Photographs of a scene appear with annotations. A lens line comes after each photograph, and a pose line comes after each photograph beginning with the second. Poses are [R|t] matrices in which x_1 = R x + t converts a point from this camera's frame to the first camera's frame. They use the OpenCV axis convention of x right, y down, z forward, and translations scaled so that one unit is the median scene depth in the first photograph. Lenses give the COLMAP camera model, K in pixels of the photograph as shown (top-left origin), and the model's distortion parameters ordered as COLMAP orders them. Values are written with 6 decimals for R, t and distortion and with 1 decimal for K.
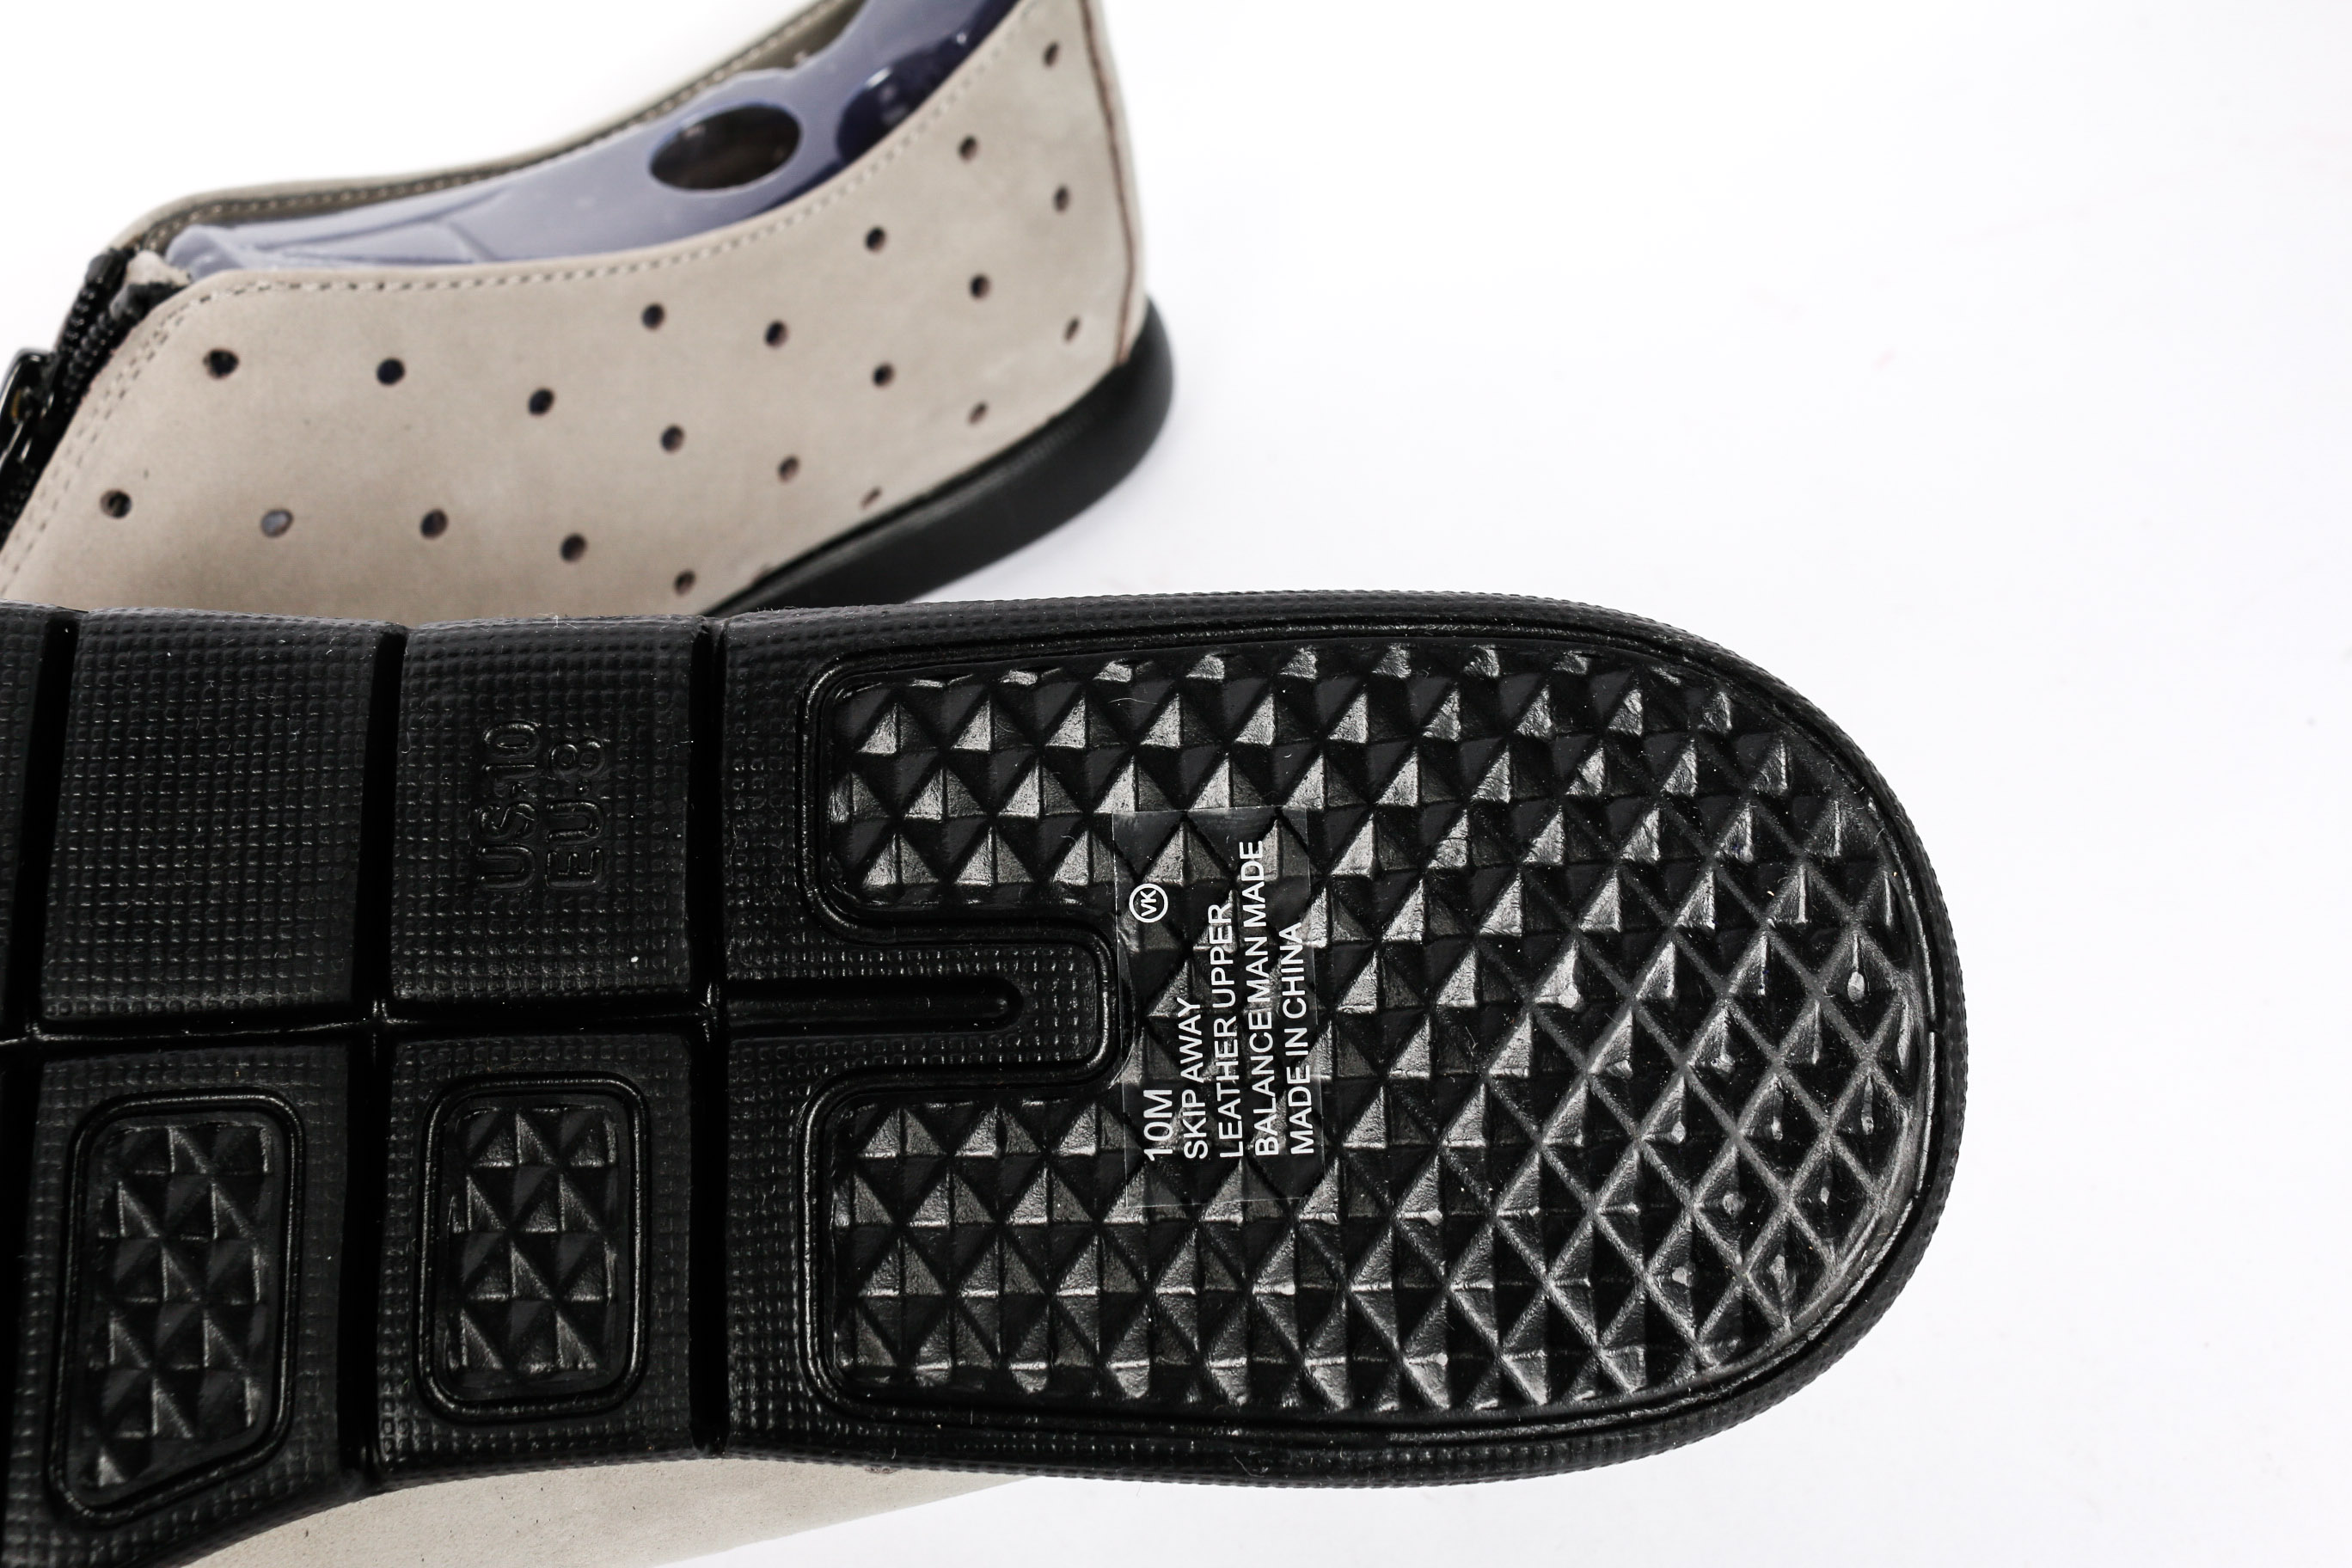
lens RADIAL K [[2251.1, 0, 1182.4], [0, 2251.1, 789.4], [0, 0, 1]] dist [-0.100066, 0.000000]
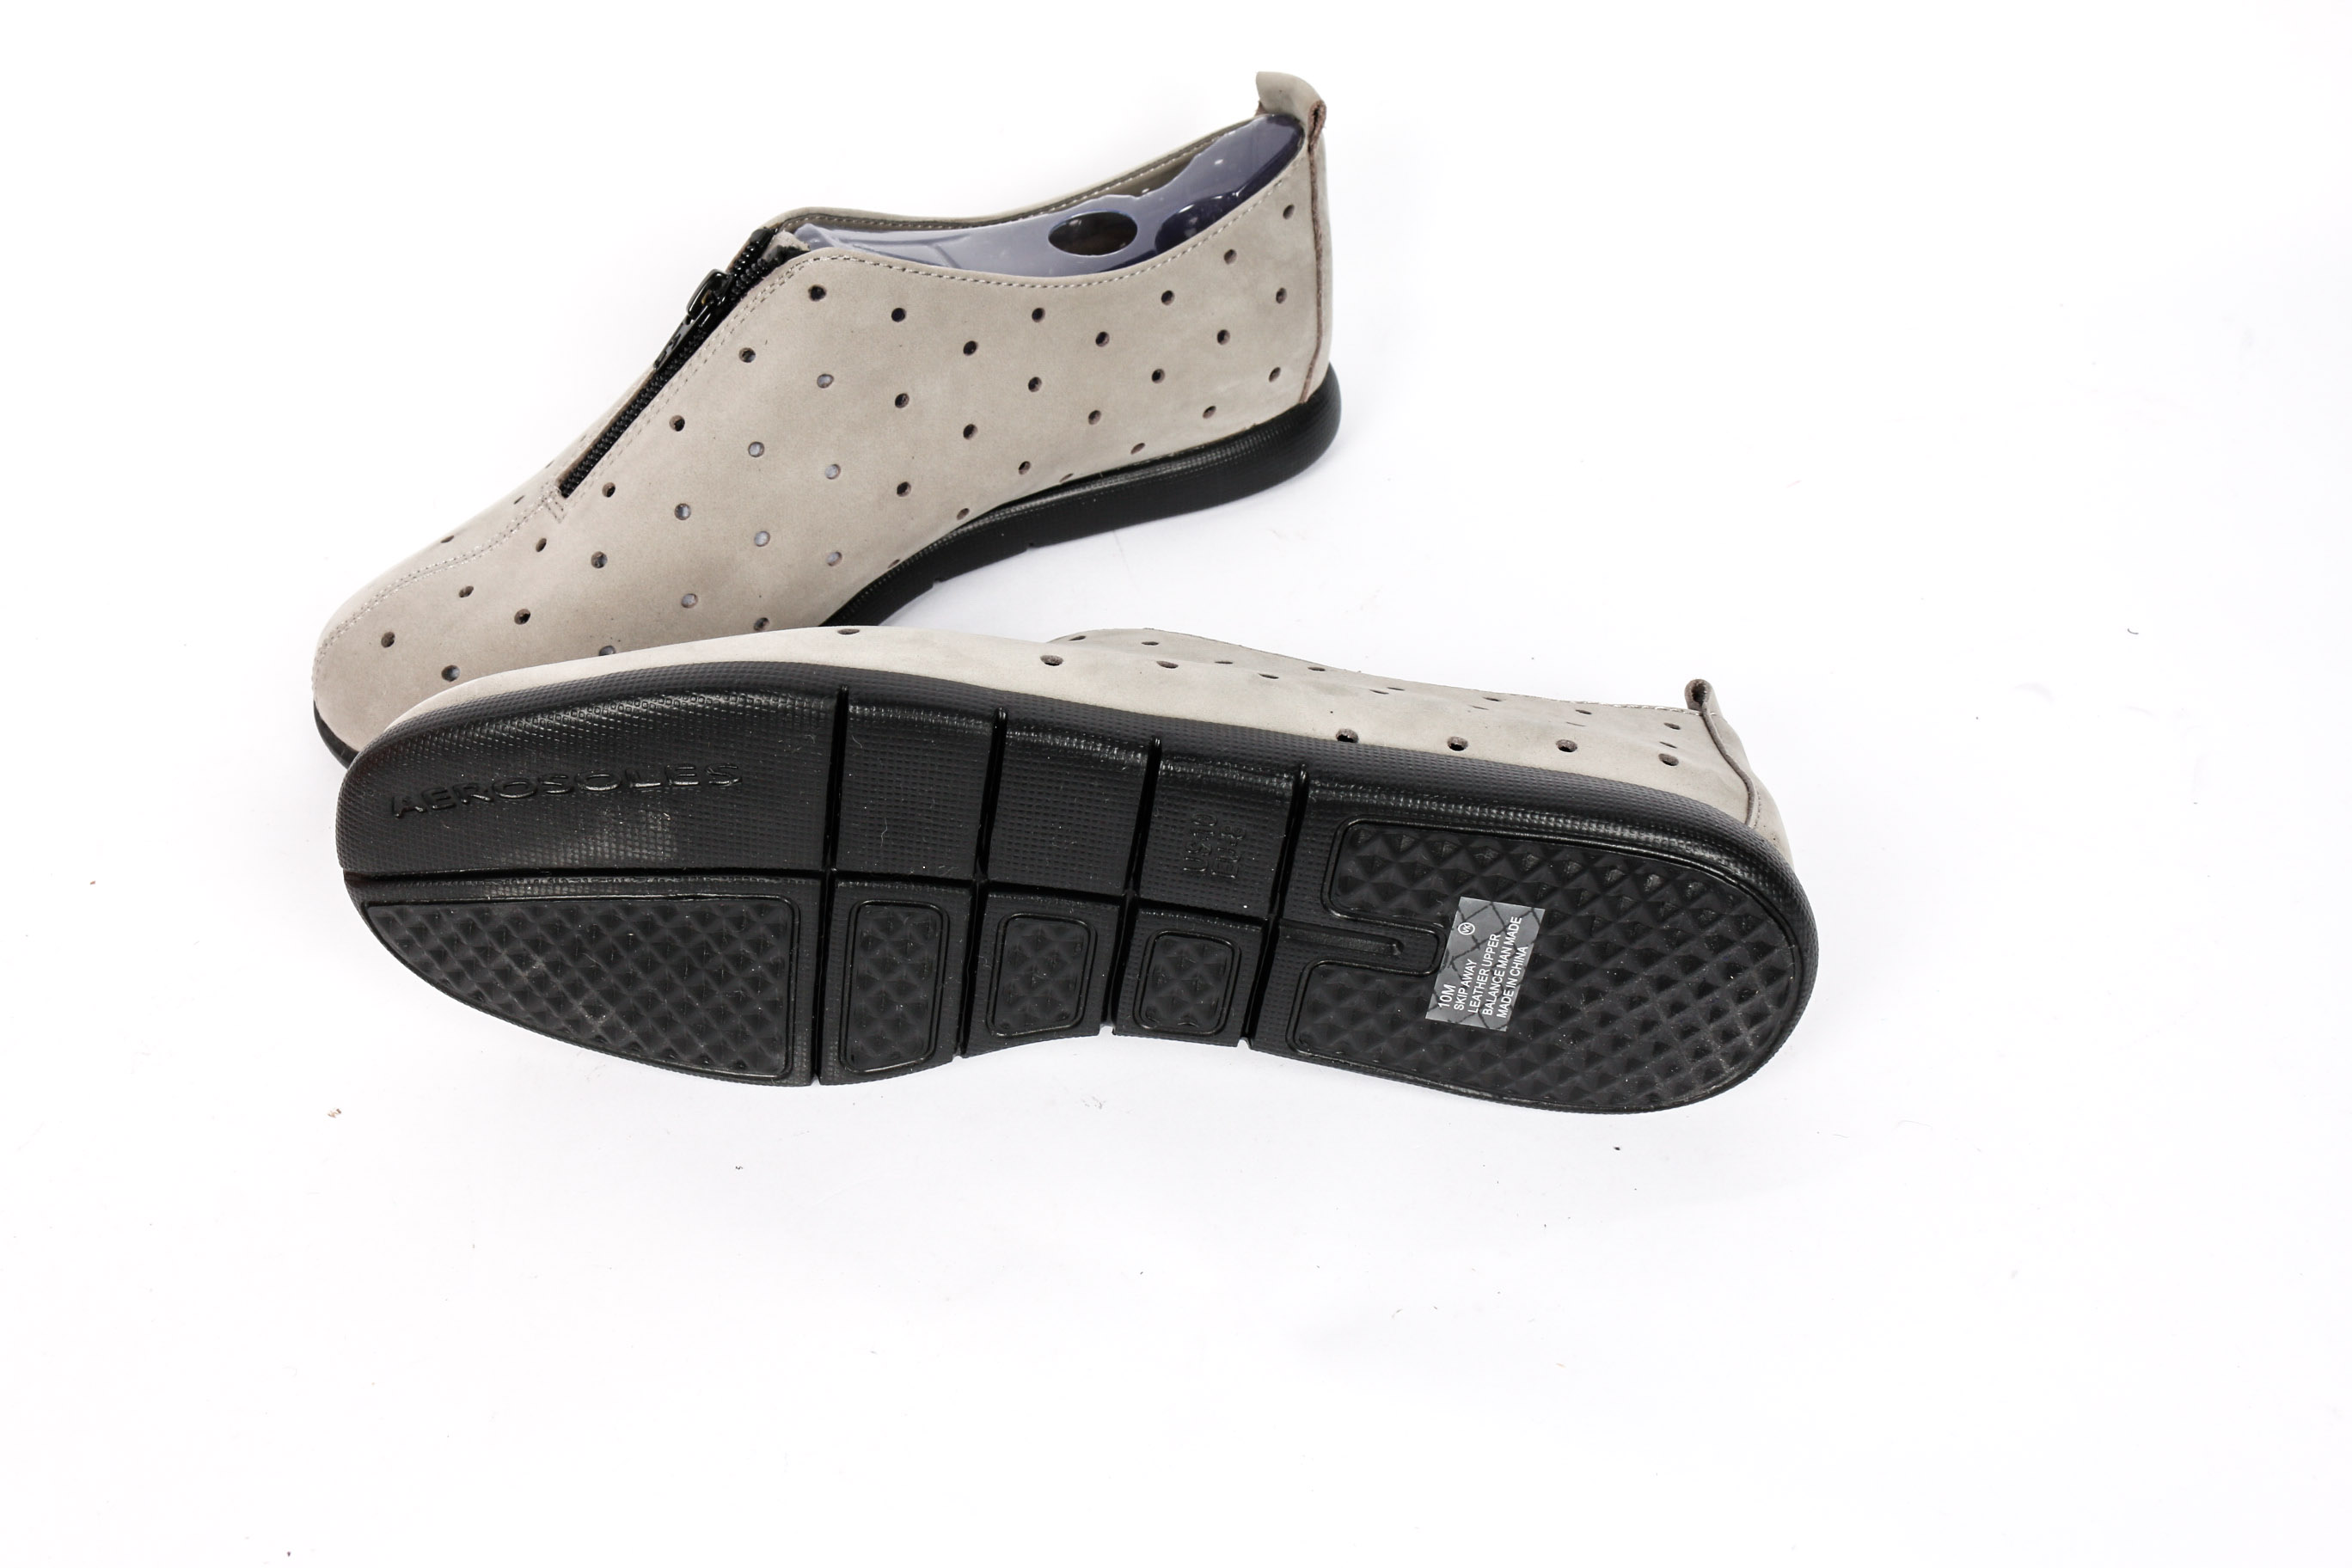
lens RADIAL K [[2251.1, 0, 1167.2], [0, 2251.1, 775.5], [0, 0, 1]] dist [-0.100066, 0.000000]
pose [[0.976965, 0.178384, -0.117124, 0.135756], [-0.187136, 0.979945, -0.068469, 0.242529], [0.102562, 0.088810, 0.990754, -0.710451]]
